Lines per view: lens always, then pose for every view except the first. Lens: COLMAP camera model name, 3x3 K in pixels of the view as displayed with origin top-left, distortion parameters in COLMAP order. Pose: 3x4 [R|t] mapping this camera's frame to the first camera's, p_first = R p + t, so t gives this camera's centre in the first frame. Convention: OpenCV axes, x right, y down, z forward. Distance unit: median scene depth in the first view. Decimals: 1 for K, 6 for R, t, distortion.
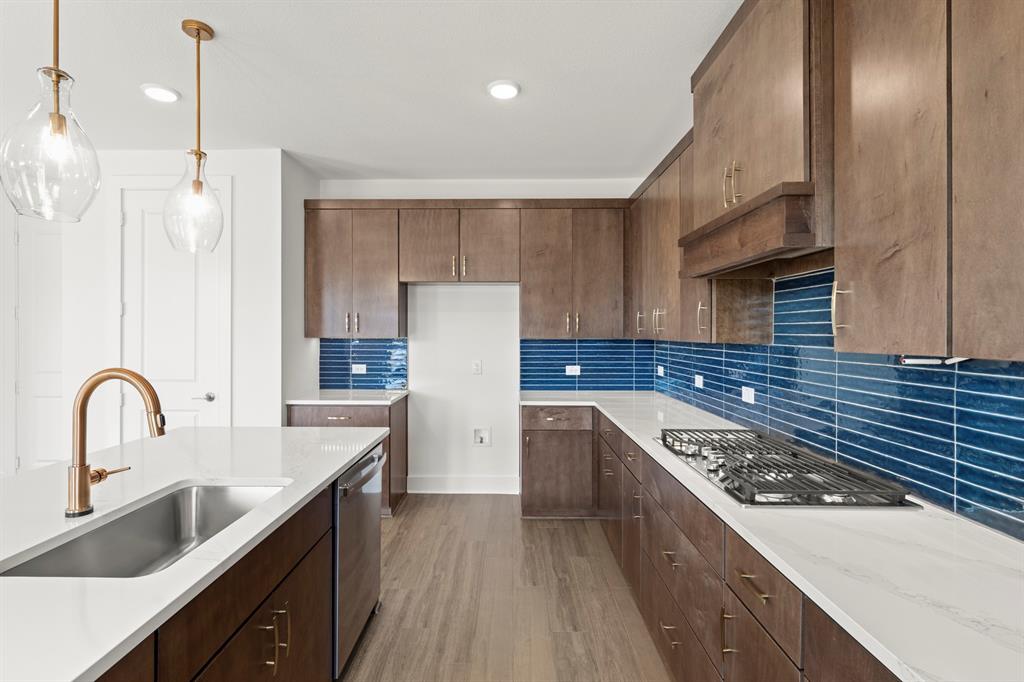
lens RADIAL K [[489.2, 0, 503.7], [0, 489.2, 334.8], [0, 0, 1]] dist [-0.000080, -0.000078]
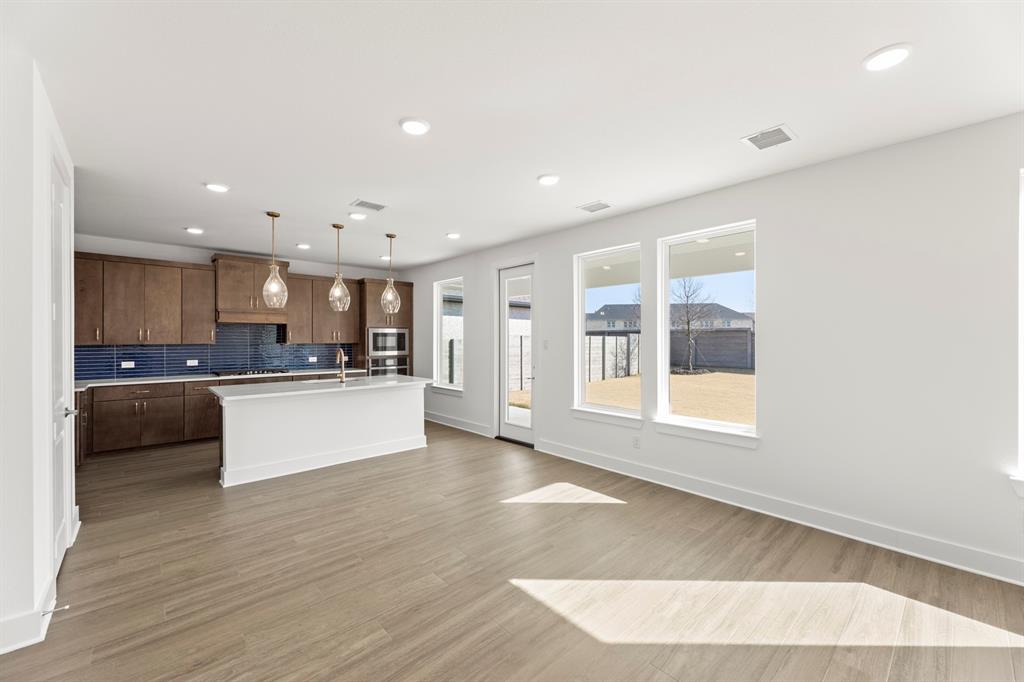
lens RADIAL K [[413.3, 0, 515.0], [0, 413.3, 341.8], [0, 0, 1]] dist [0.002829, -0.000052]
pose [[-0.693230, -0.006924, 0.720684, -1.590169], [0.002927, 0.999919, 0.012423, -0.012107], [-0.720711, 0.010721, -0.693153, 0.853534]]
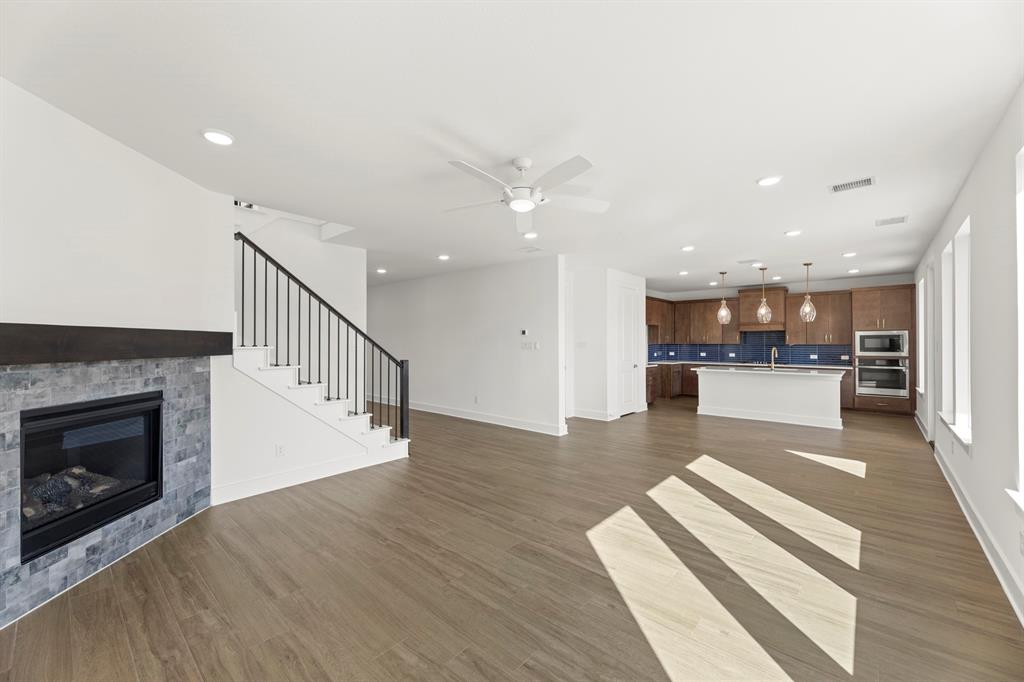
lens RADIAL K [[413.3, 0, 511.3], [0, 413.3, 344.3], [0, 0, 1]] dist [0.002829, -0.000052]
pose [[0.644067, -0.007714, 0.764930, -2.553270], [0.007223, 0.999966, 0.004002, -0.007448], [-0.764935, 0.002948, 0.644101, 0.040584]]
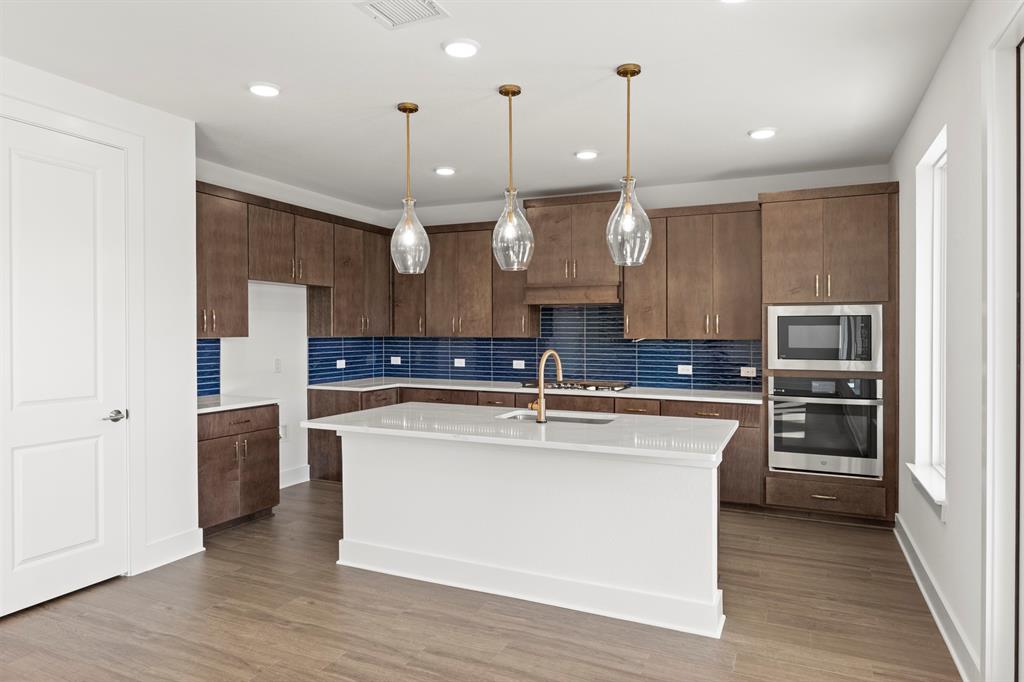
lens RADIAL K [[629.9, 0, 516.8], [0, 629.9, 337.8], [0, 0, 1]] dist [0.000477, 0.002732]
pose [[0.394021, -0.010738, 0.919039, -1.150659], [0.003057, 0.999942, 0.010373, -0.004294], [-0.919096, -0.001278, 0.394031, 0.024923]]
